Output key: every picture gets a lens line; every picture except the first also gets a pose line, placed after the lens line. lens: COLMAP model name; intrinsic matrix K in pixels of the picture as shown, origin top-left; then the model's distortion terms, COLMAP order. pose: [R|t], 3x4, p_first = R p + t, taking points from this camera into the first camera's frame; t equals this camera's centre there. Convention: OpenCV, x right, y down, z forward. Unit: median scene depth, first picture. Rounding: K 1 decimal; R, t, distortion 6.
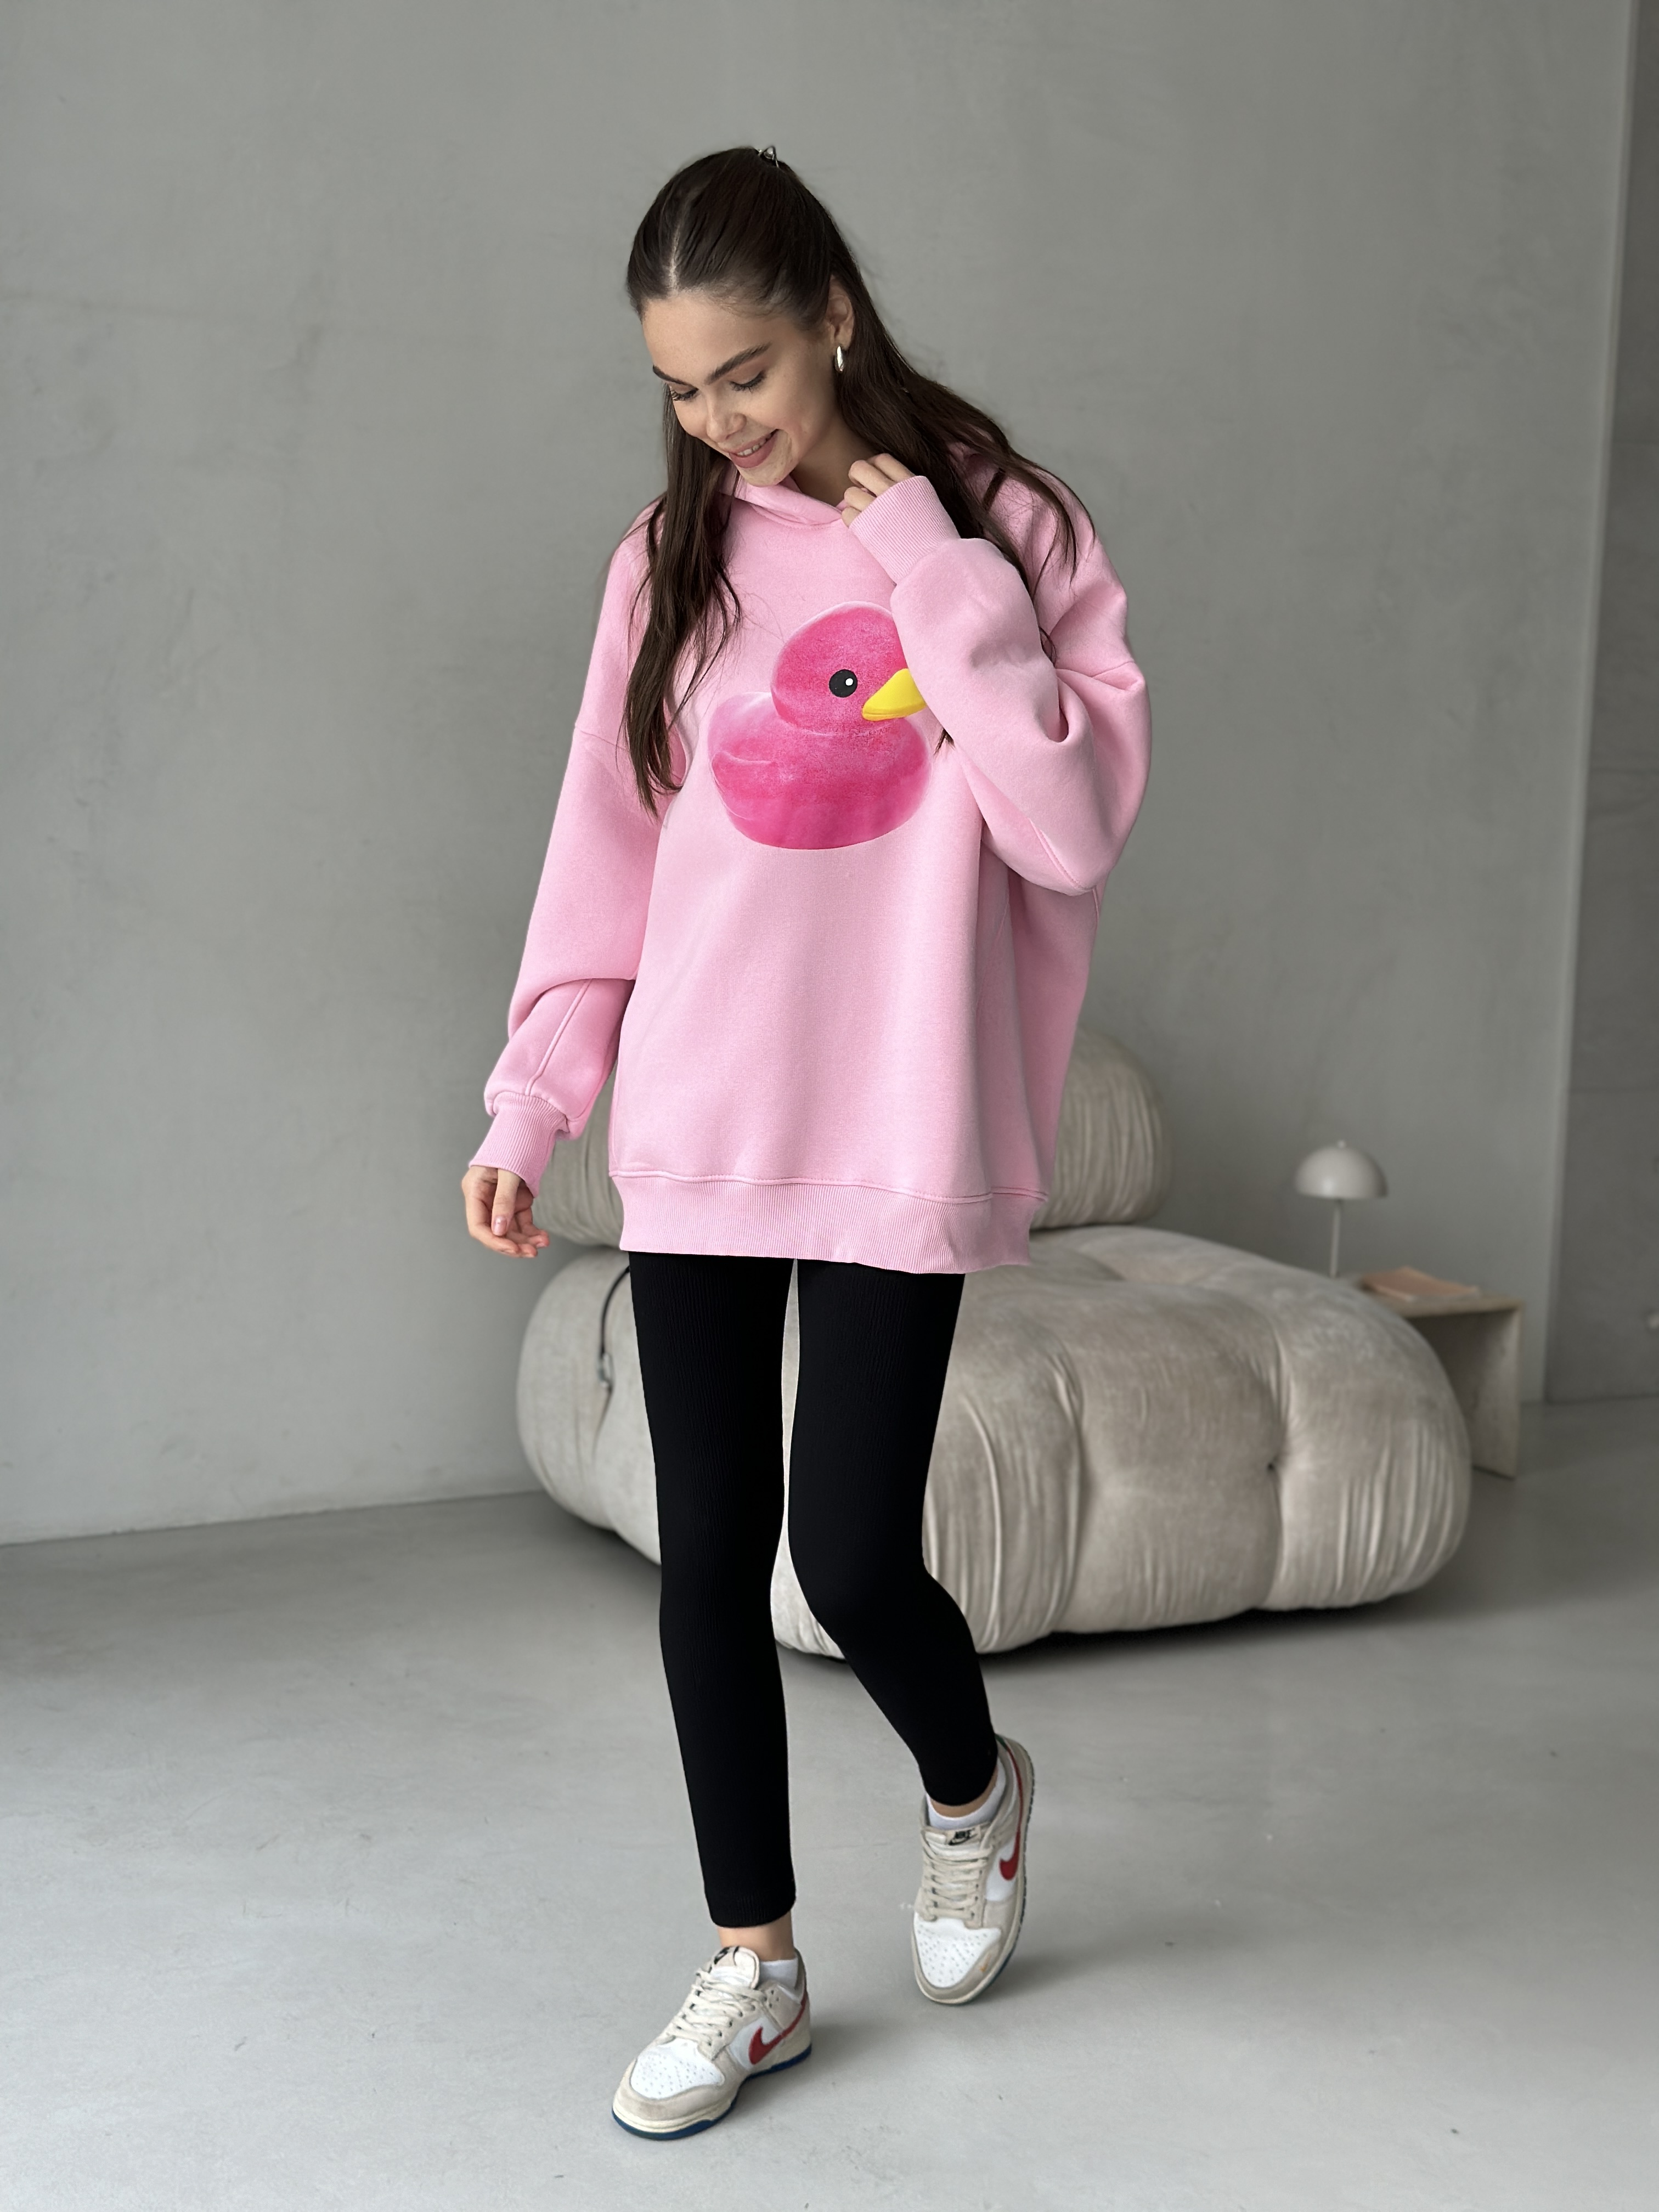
lens RADIAL K [[3044.8, 0, 835.1], [0, 3044.8, 1150.0], [0, 0, 1]] dist [0.134126, -0.096584]
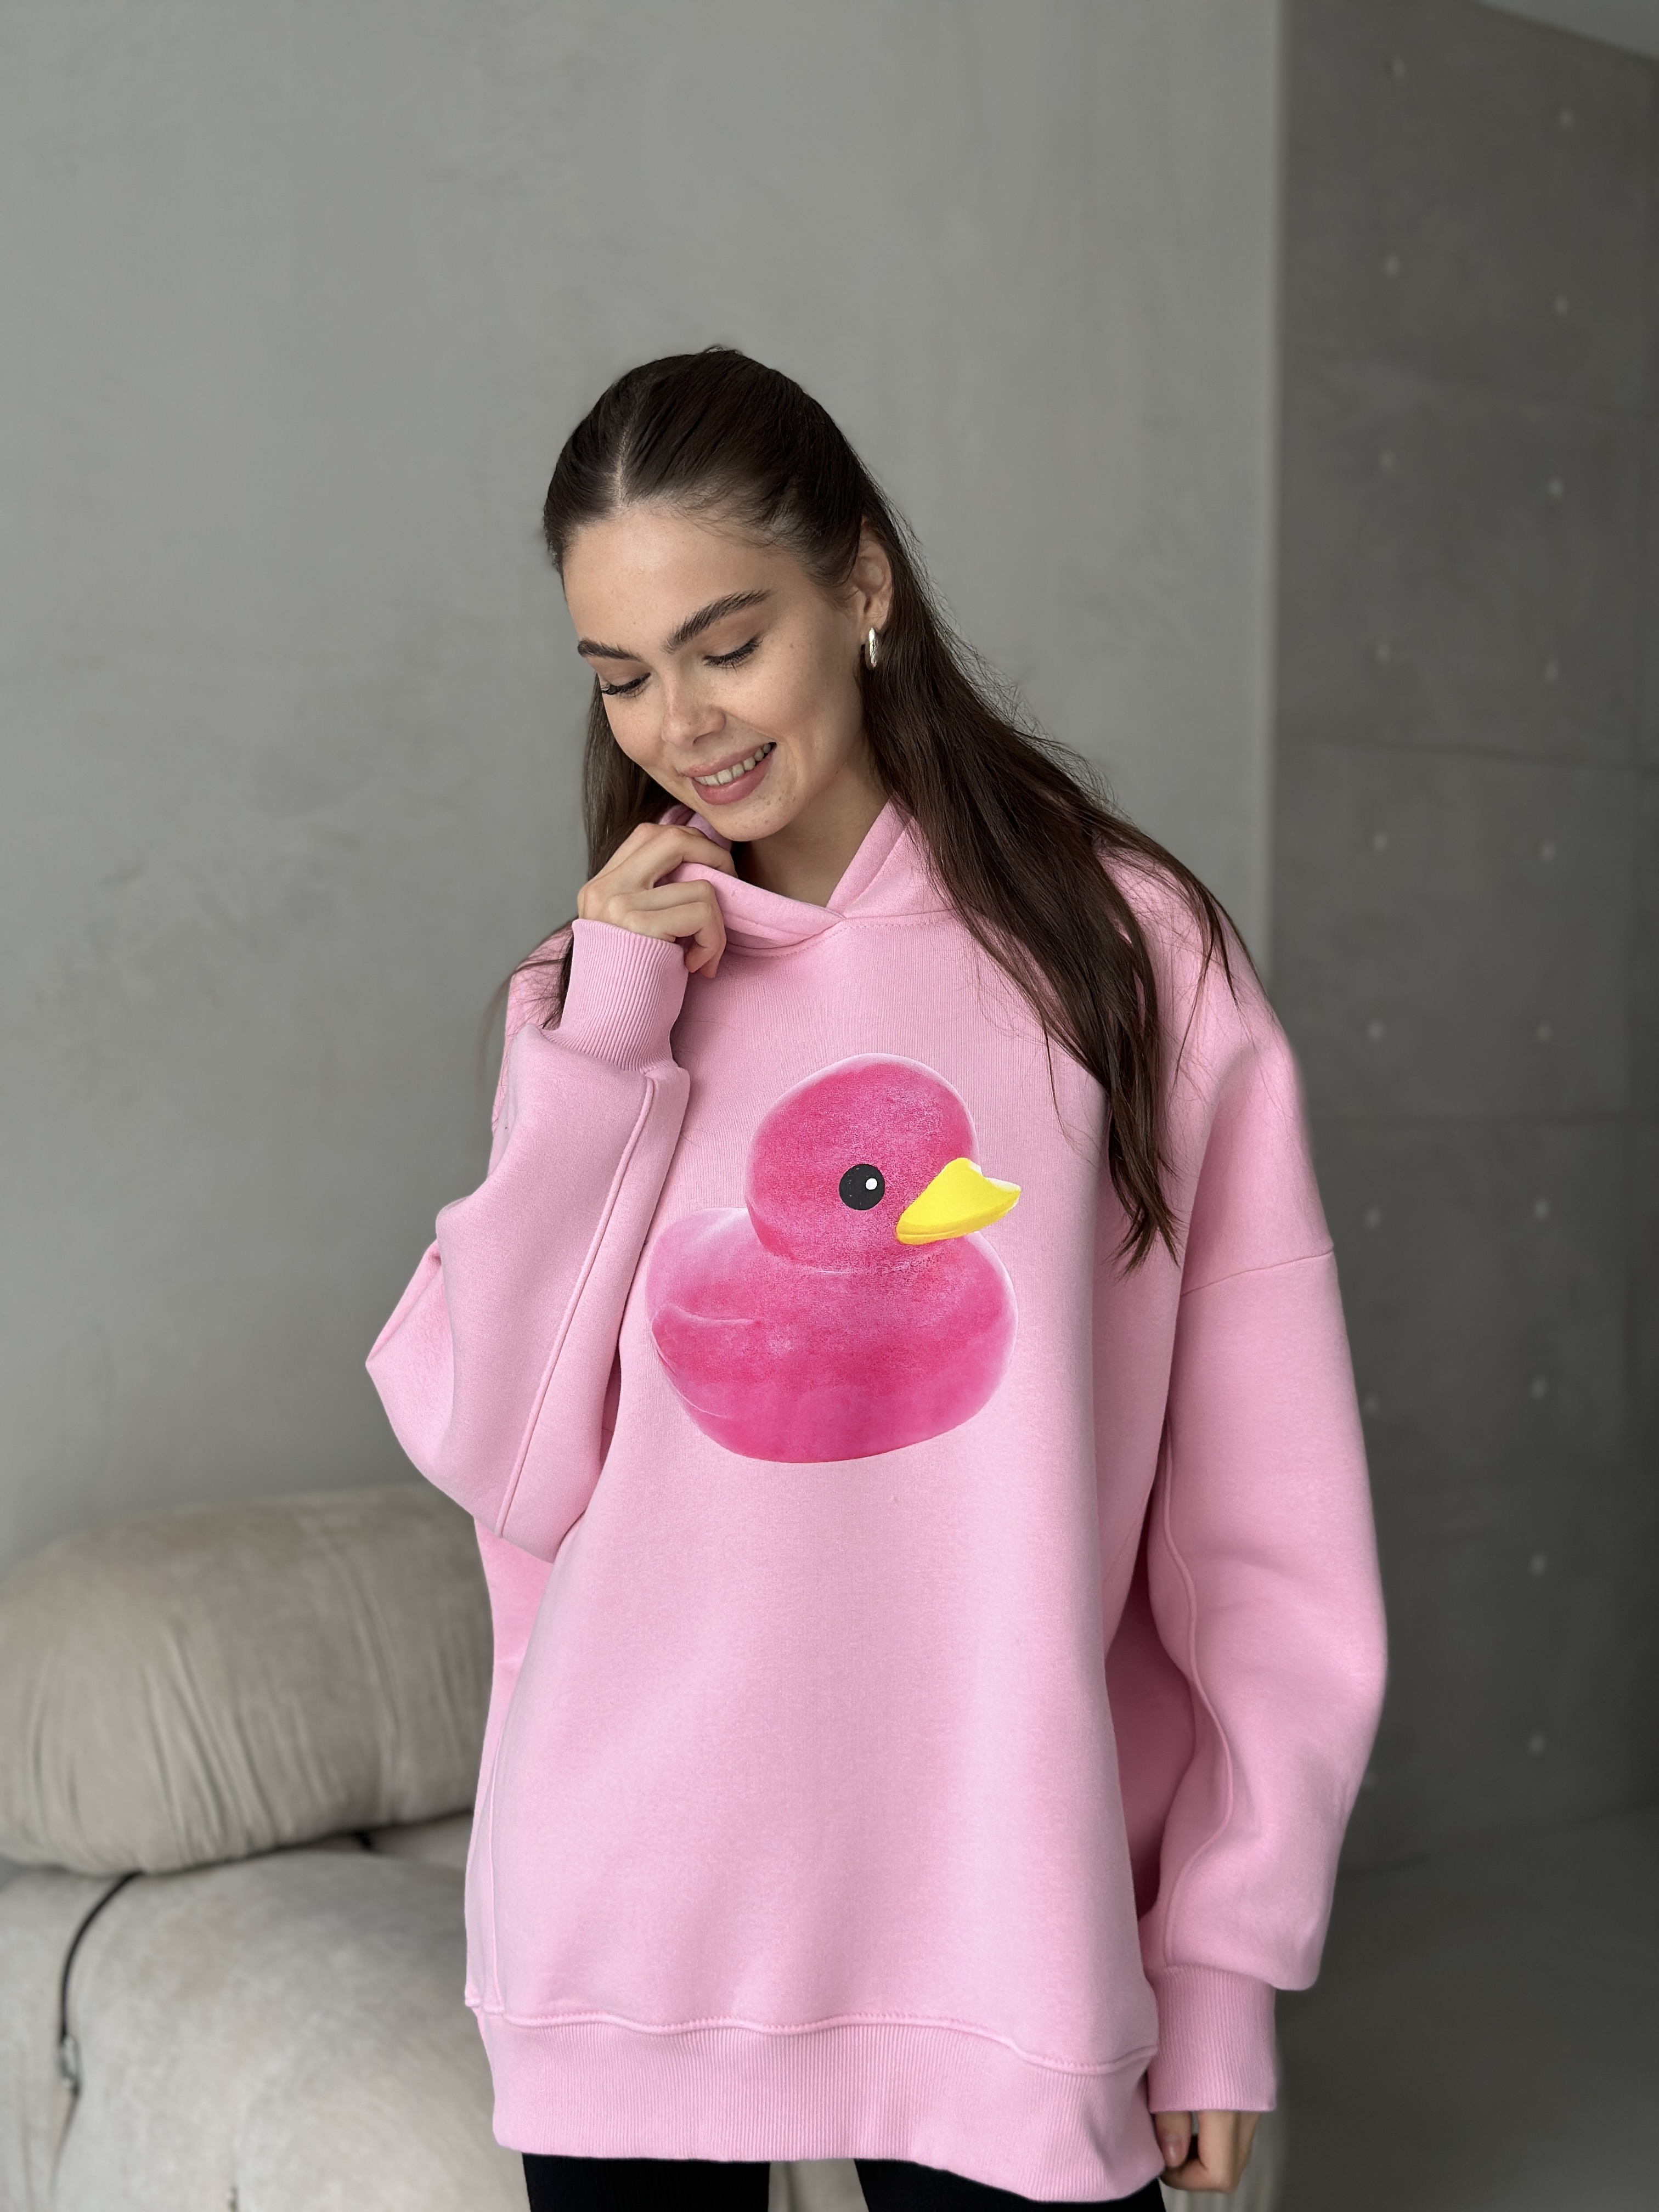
lens RADIAL K [[3043.6, 0, 819.9], [0, 3043.6, 1114.5], [0, 0, 1]] dist [0.121231, -0.145937]
pose [[0.983957, -0.024757, 0.176682, -0.022189], [0.041525, 0.994906, -0.091852, -0.057900], [-0.173508, 0.097715, 0.979973, 0.224187]]
